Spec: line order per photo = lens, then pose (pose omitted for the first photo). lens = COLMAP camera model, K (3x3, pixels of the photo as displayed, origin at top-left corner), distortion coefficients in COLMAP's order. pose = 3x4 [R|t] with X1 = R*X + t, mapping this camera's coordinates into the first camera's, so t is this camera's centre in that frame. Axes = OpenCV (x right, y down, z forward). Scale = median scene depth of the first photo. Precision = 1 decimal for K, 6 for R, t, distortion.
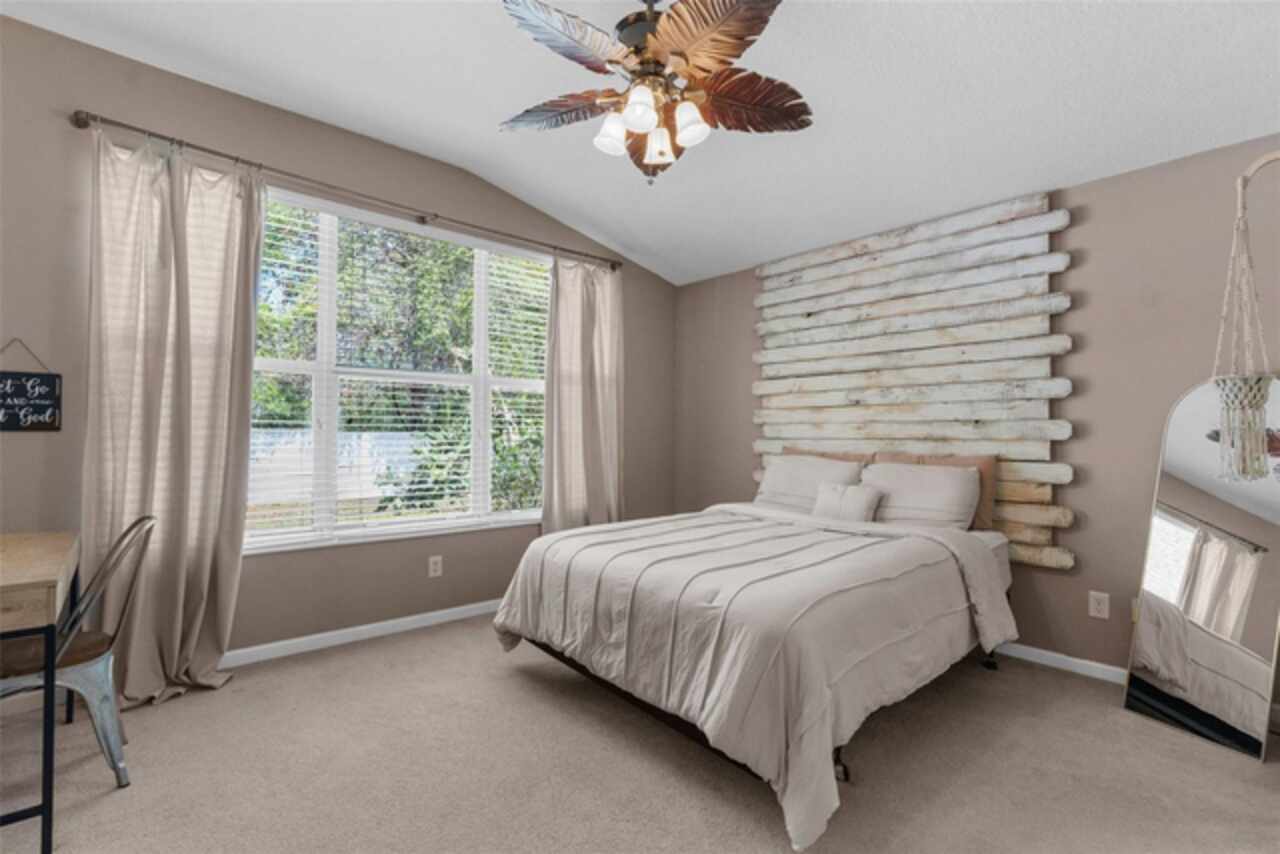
lens RADIAL K [[588.4, 0, 640.2], [0, 588.4, 424.6], [0, 0, 1]] dist [-0.006742, 0.001008]
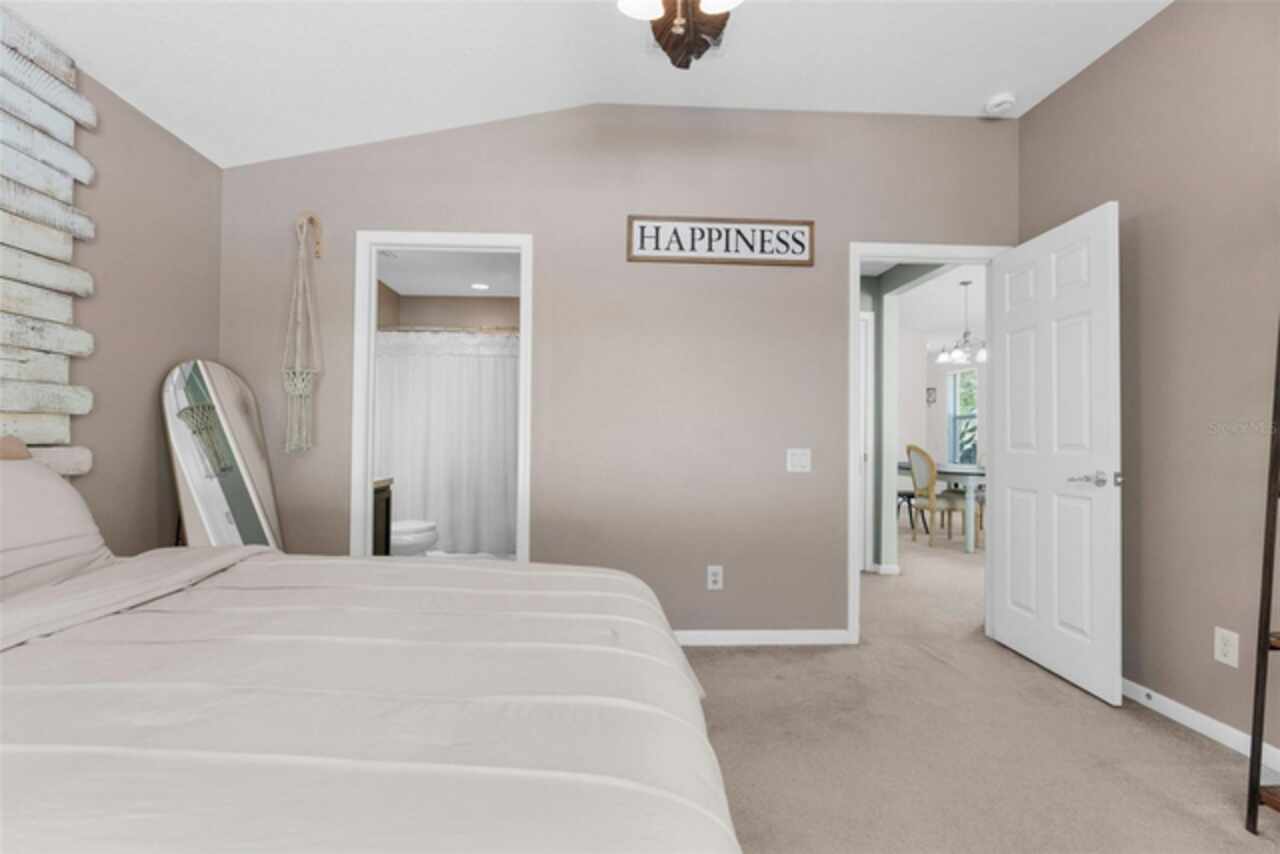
lens RADIAL K [[588.4, 0, 640.3], [0, 588.4, 423.8], [0, 0, 1]] dist [-0.006742, 0.001008]
pose [[-0.780899, 0.000328, 0.624657, -0.269953], [-0.026922, 0.999053, -0.034182, 0.042255], [-0.624076, -0.043510, -0.780151, 1.092912]]
